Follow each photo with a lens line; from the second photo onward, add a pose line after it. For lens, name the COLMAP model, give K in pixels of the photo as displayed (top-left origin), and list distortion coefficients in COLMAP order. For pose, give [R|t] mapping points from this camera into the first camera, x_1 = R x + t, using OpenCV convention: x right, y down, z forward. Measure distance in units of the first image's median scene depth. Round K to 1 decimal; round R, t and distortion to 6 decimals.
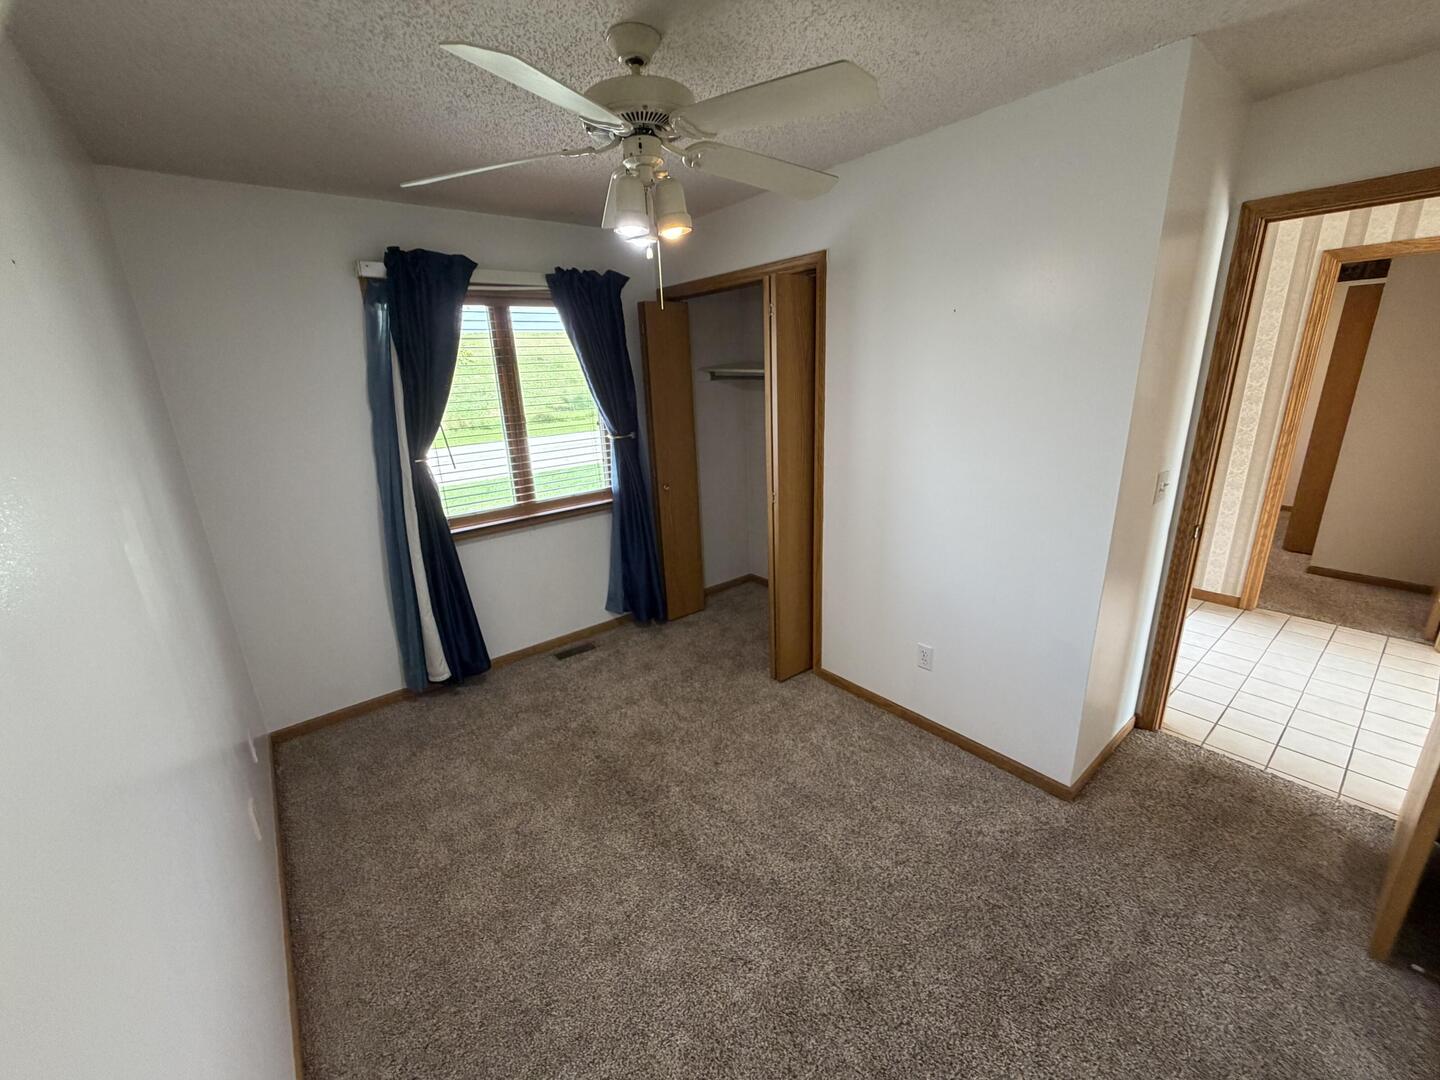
lens RADIAL K [[574.9, 0, 715.1], [0, 574.9, 540.6], [0, 0, 1]] dist [0.000482, -0.000039]
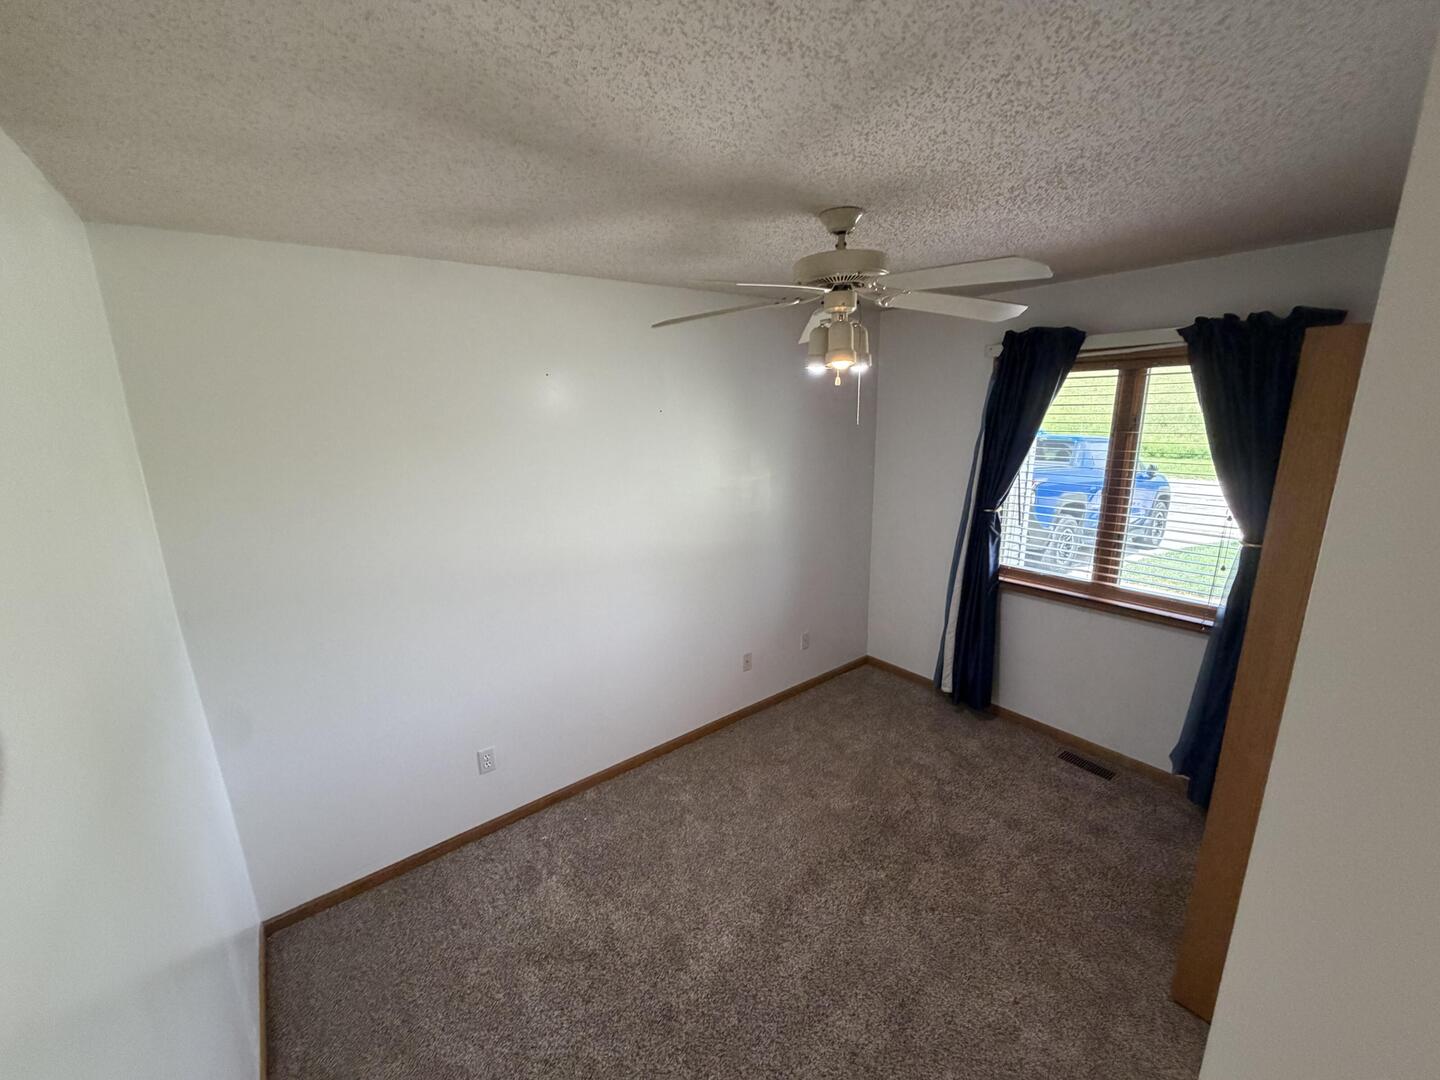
lens RADIAL K [[574.9, 0, 715.1], [0, 574.9, 540.6], [0, 0, 1]] dist [0.000482, -0.000039]
pose [[-0.015799, 0.270201, -0.962674, 0.555350], [-0.260361, 0.928469, 0.264874, -0.221529], [0.965382, 0.254827, 0.055681, 0.385526]]
